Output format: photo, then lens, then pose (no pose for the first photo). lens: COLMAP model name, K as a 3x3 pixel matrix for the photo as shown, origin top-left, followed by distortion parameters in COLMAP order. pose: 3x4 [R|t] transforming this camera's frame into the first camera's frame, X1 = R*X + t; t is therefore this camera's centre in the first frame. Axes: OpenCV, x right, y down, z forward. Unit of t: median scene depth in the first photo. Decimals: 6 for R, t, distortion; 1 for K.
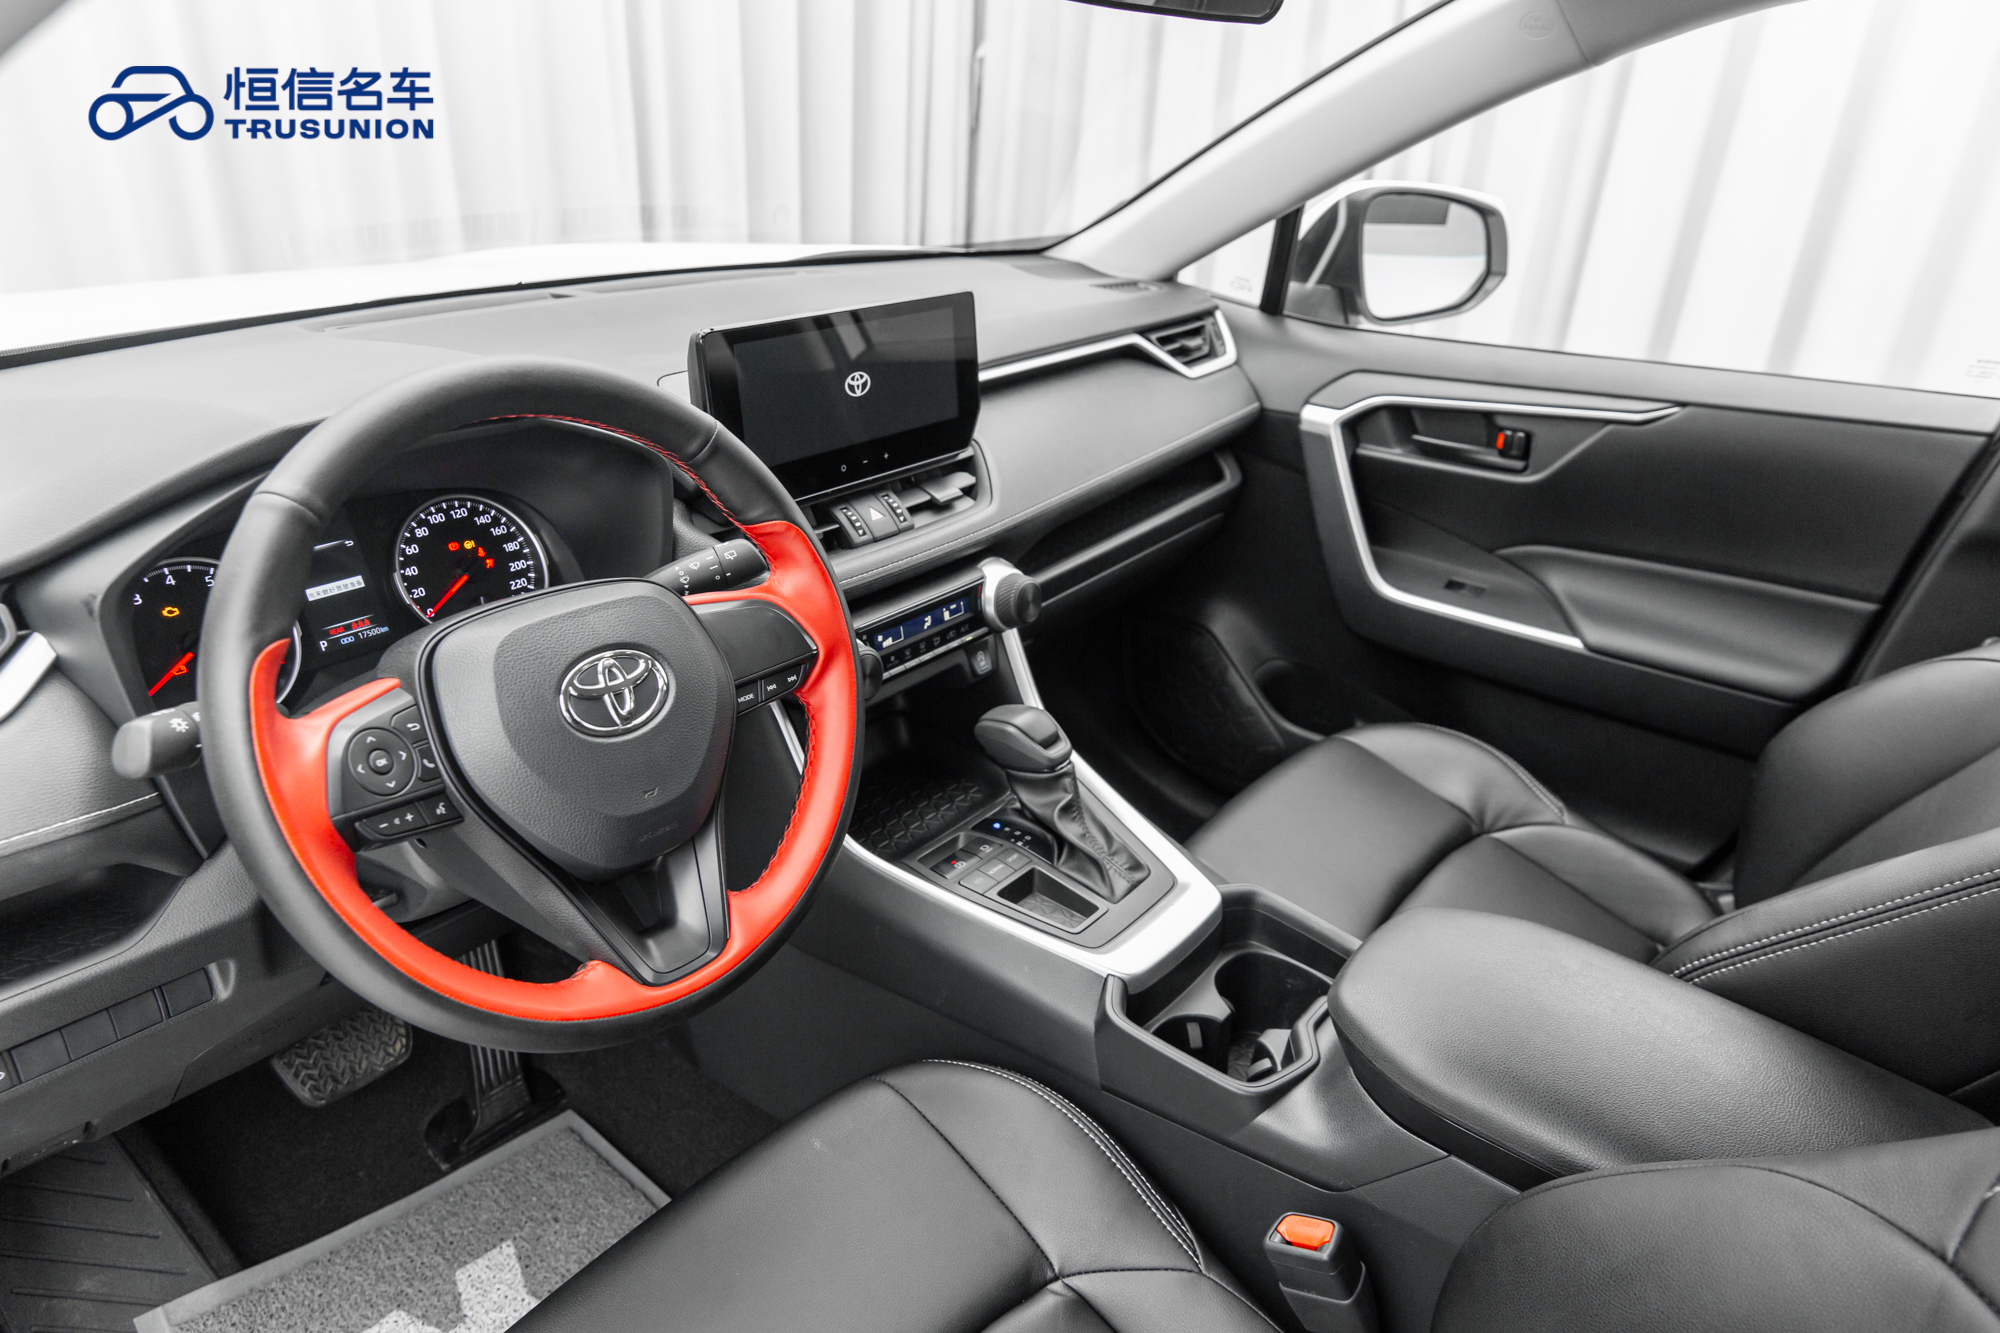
lens RADIAL K [[1320.4, 0, 1000.0], [0, 1320.4, 666.5], [0, 0, 1]] dist [0.024627, 0.000287]
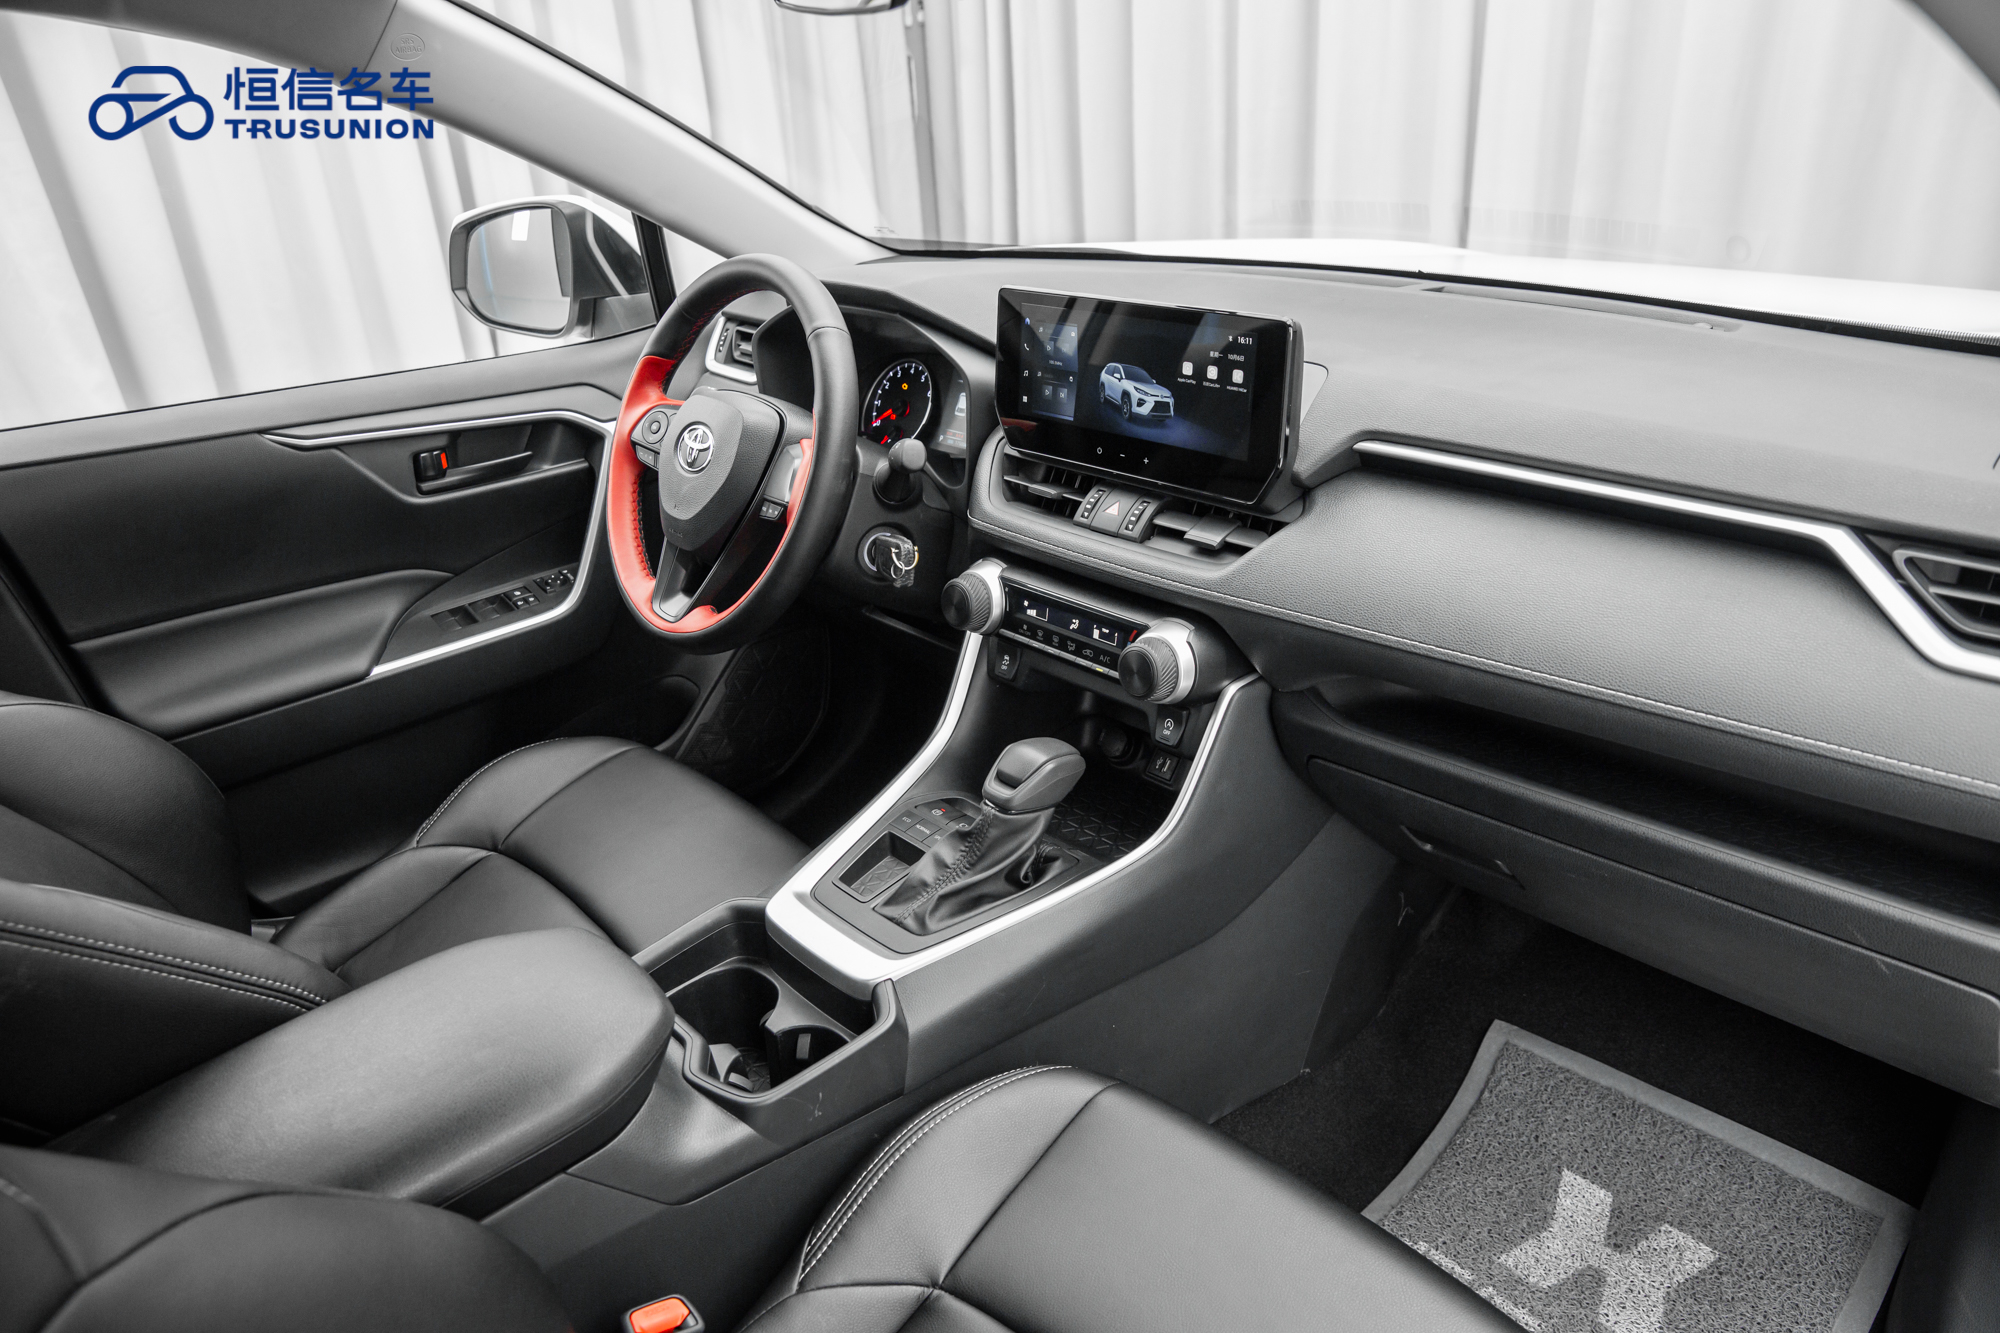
lens RADIAL K [[1369.9, 0, 1000.0], [0, 1369.9, 666.5], [0, 0, 1]] dist [-0.113956, 0.079779]
pose [[-0.172781, 0.381921, -0.907901, 0.876365], [-0.362447, 0.832433, 0.419151, -0.408296], [0.915849, 0.401487, -0.005402, 0.966164]]
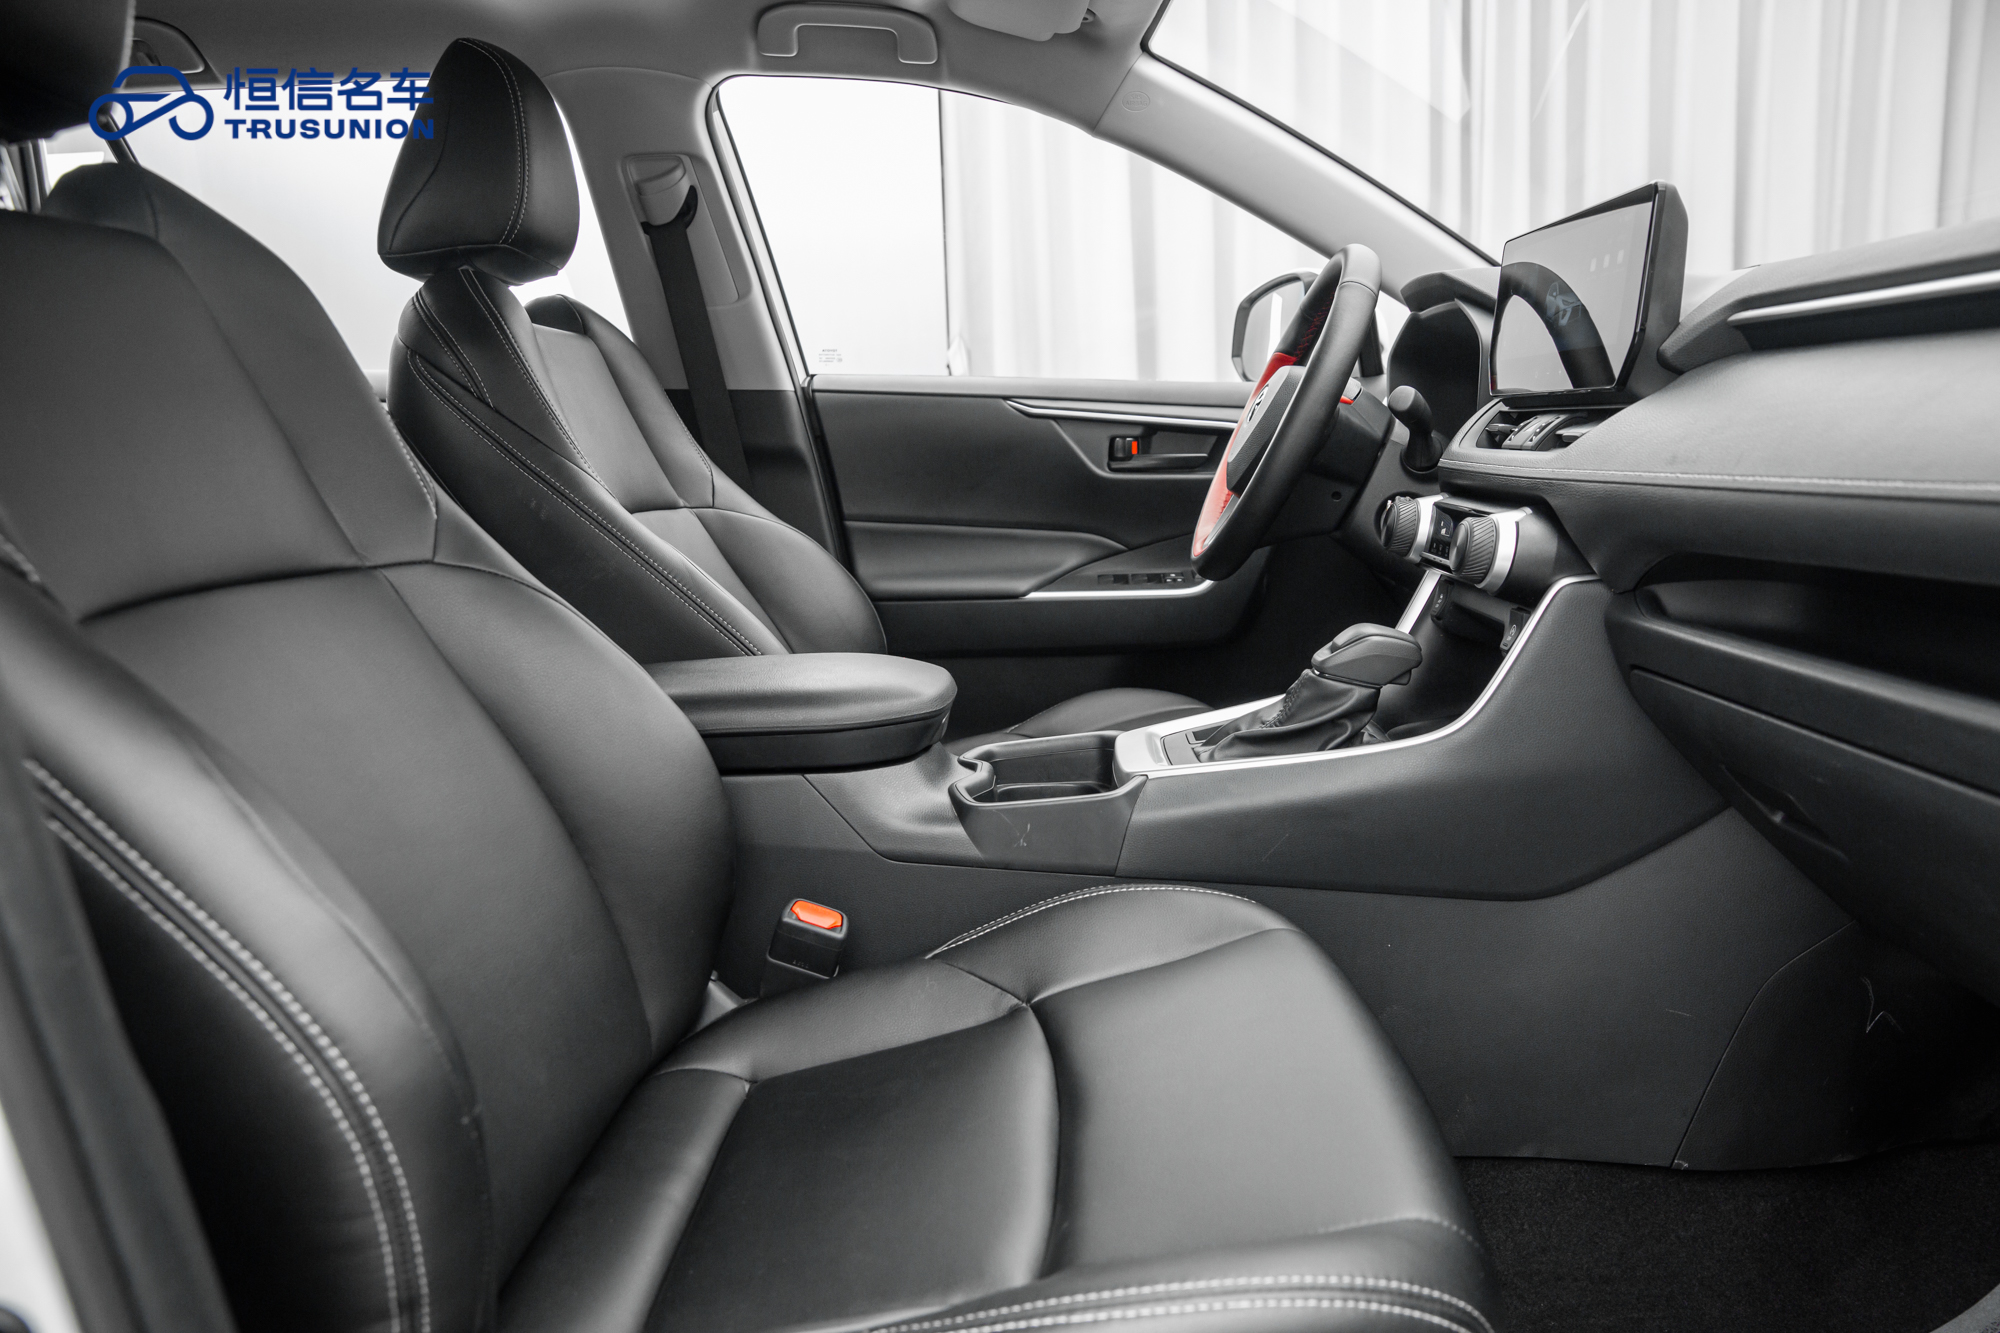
lens RADIAL K [[1369.9, 0, 1000.0], [0, 1369.9, 666.5], [0, 0, 1]] dist [-0.113956, 0.079779]
pose [[-0.812689, 0.076534, -0.577650, 0.787215], [-0.250583, 0.849085, 0.465041, -0.321168], [0.526065, 0.522683, -0.670864, 1.526992]]
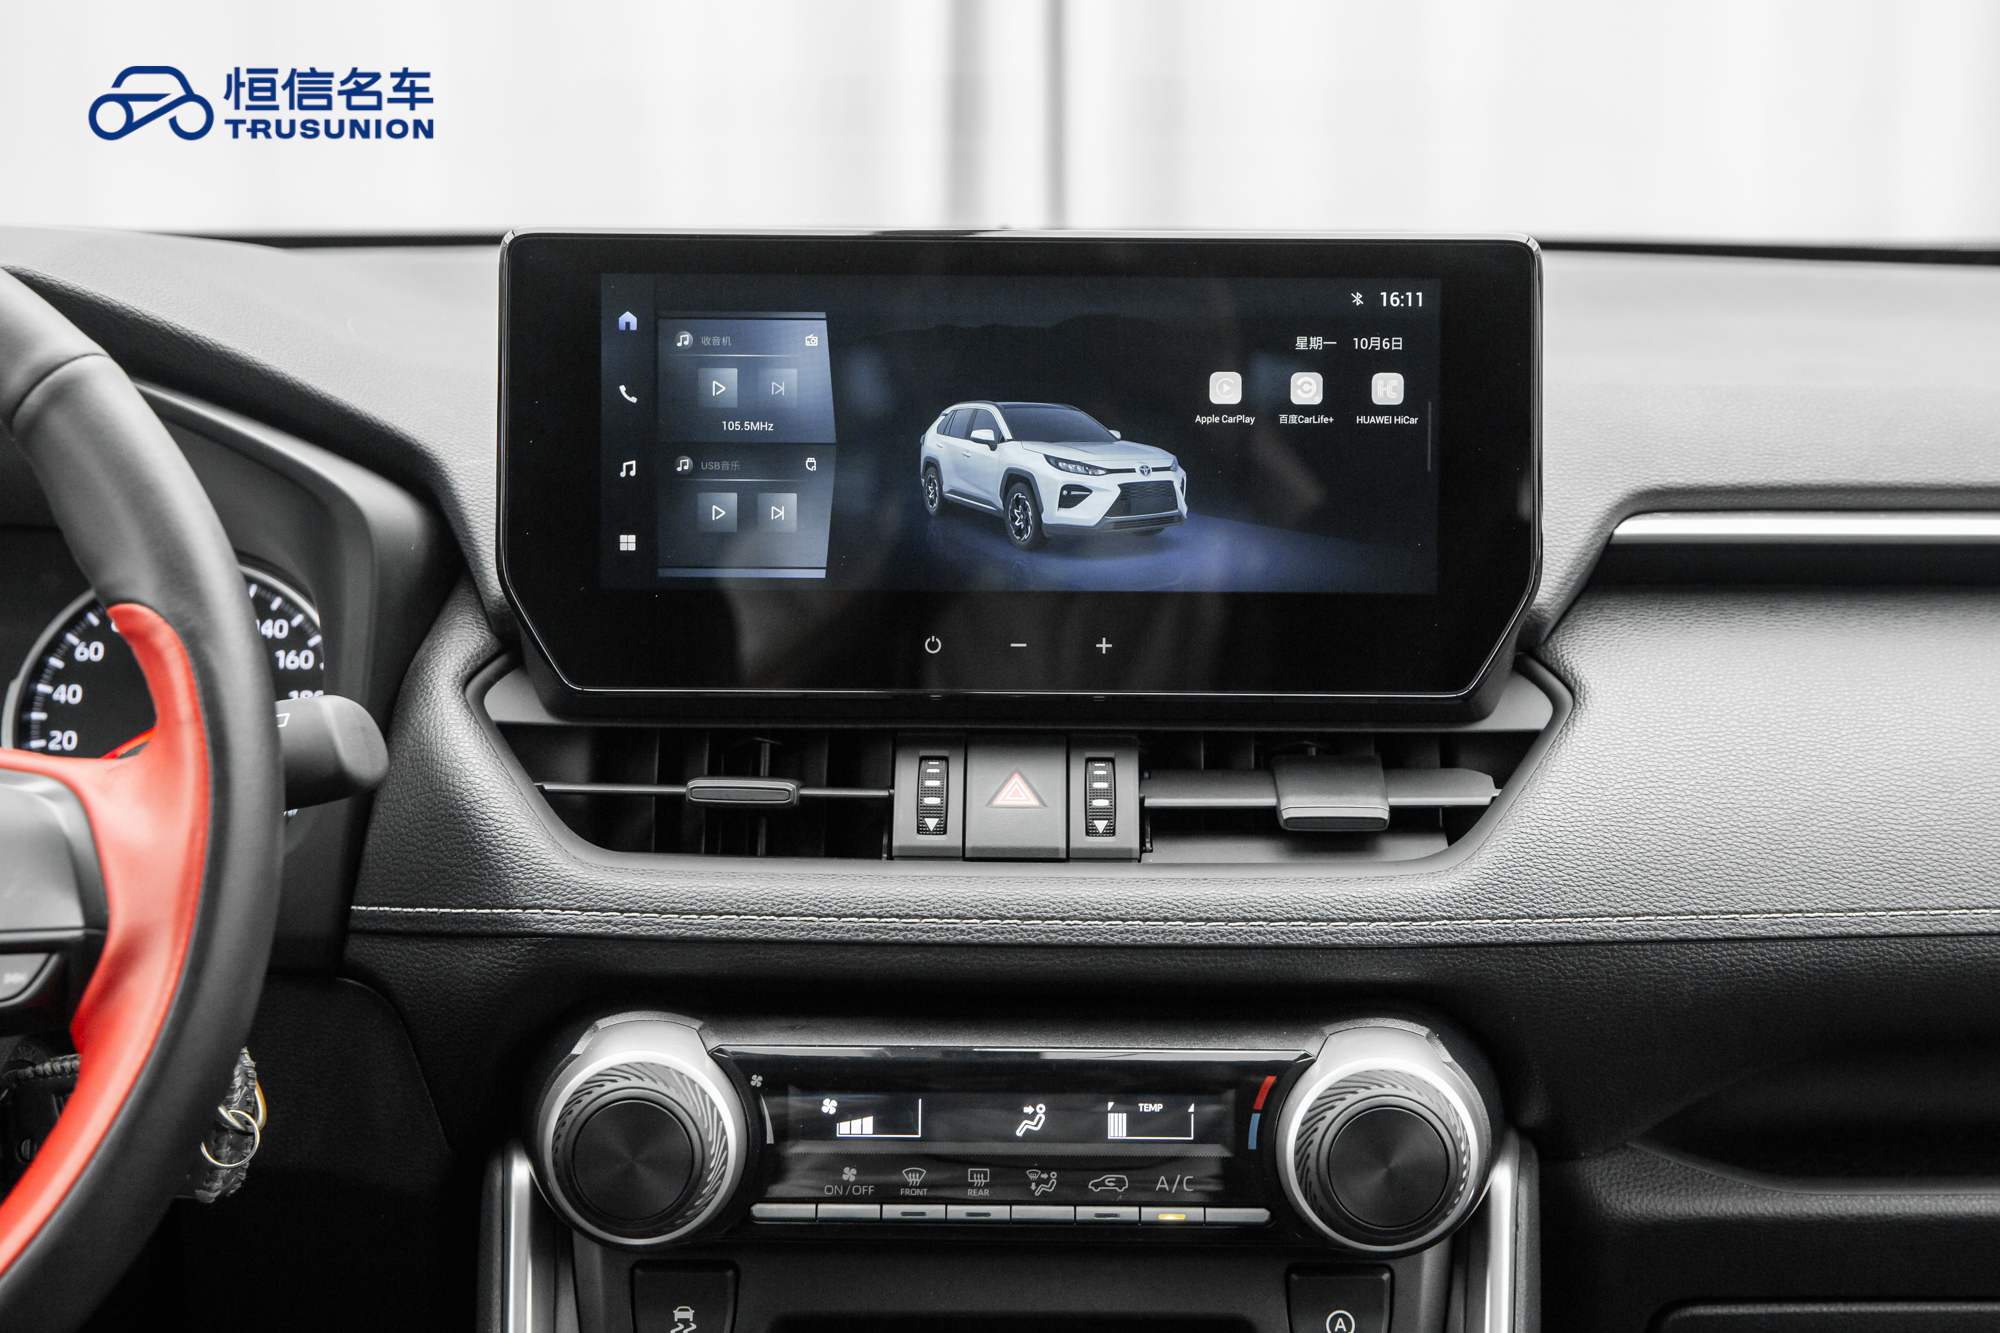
lens RADIAL K [[3682.3, 0, 1006.0], [0, 3682.3, 582.8], [0, 0, 1]] dist [0.104991, 0.115667]
pose [[0.609646, 0.102103, -0.786071, 0.675731], [-0.315029, 0.941199, -0.122071, -0.045635], [0.727385, 0.322055, 0.605963, 0.371787]]
